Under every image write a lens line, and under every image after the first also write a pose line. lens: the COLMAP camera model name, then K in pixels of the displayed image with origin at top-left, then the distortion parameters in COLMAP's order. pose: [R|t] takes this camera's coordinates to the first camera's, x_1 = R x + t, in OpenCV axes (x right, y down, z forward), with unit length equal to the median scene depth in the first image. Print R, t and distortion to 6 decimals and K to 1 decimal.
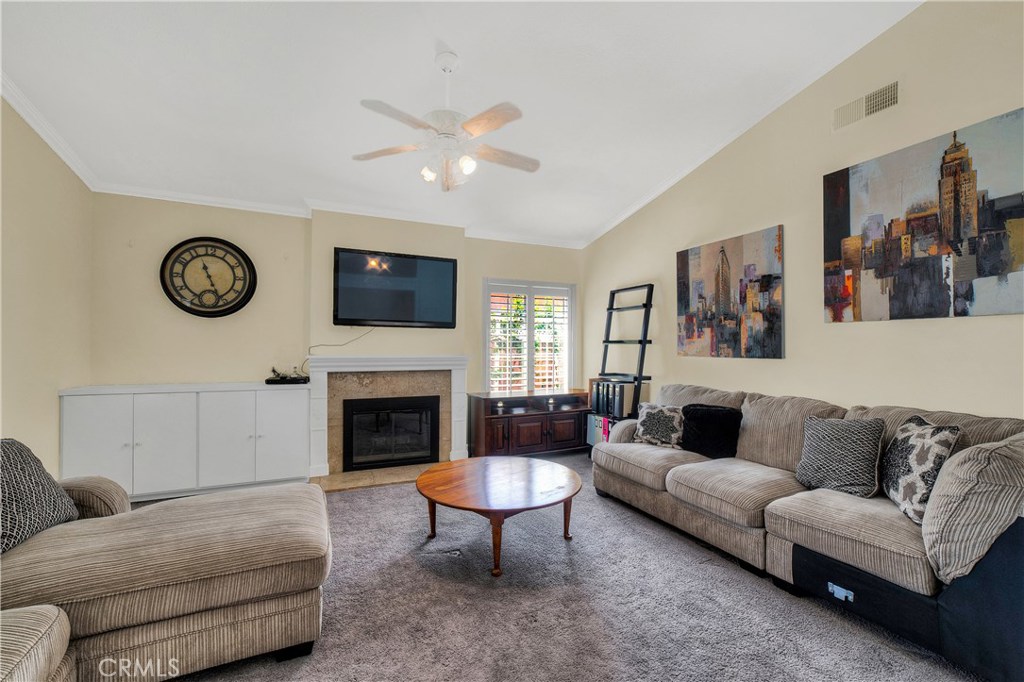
lens RADIAL K [[415.7, 0, 512.0], [0, 415.7, 341.0], [0, 0, 1]] dist [-0.000321, 0.000276]
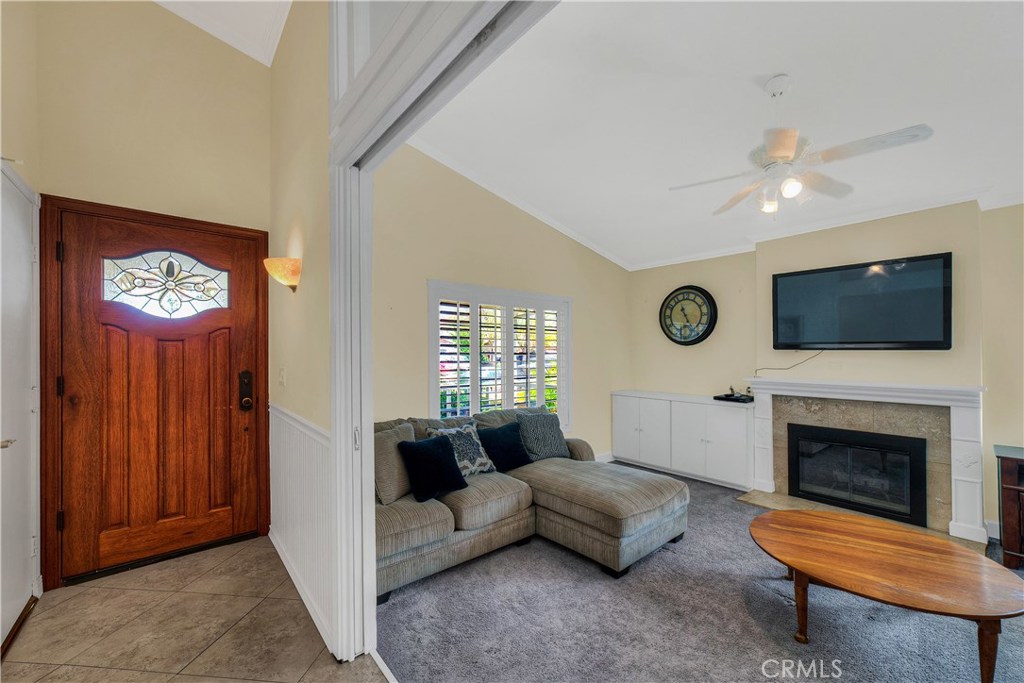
lens RADIAL K [[415.7, 0, 512.0], [0, 415.7, 341.5], [0, 0, 1]] dist [-0.000321, 0.000276]
pose [[0.263285, -0.027539, -0.964325, 0.410099], [0.019970, 0.999534, -0.023092, -0.048549], [0.964511, -0.013177, 0.263712, 0.095302]]
